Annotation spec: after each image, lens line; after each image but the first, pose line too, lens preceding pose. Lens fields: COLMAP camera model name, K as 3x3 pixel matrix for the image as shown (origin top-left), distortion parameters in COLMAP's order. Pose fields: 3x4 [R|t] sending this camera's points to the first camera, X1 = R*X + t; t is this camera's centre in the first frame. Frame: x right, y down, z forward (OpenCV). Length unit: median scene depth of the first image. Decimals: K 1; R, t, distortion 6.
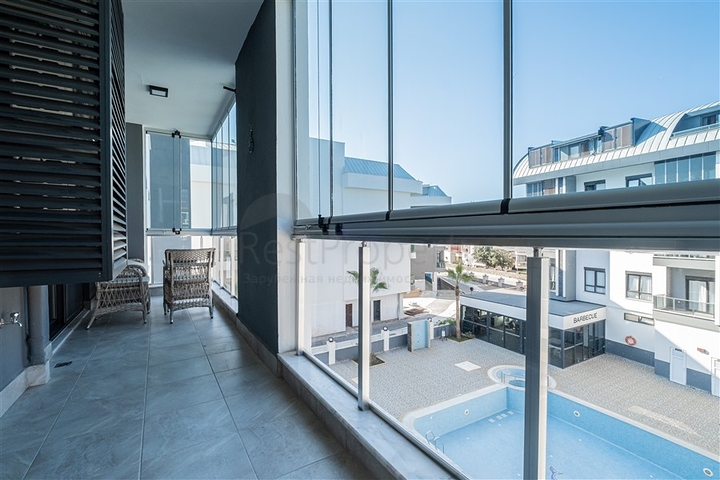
lens RADIAL K [[306.6, 0, 360.0], [0, 306.6, 240.0], [0, 0, 1]] dist [0.011058, 0.000345]
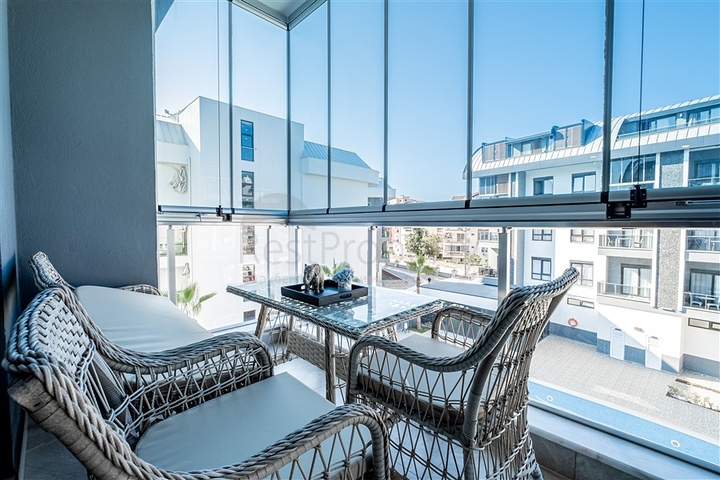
lens RADIAL K [[300.8, 0, 358.6], [0, 300.8, 238.1], [0, 0, 1]] dist [-0.001014, -0.000438]
pose [[0.978824, -0.003598, 0.204671, -0.097253], [-0.001093, 0.999739, 0.022798, -0.001086], [-0.204700, -0.022539, 0.978565, 0.110425]]
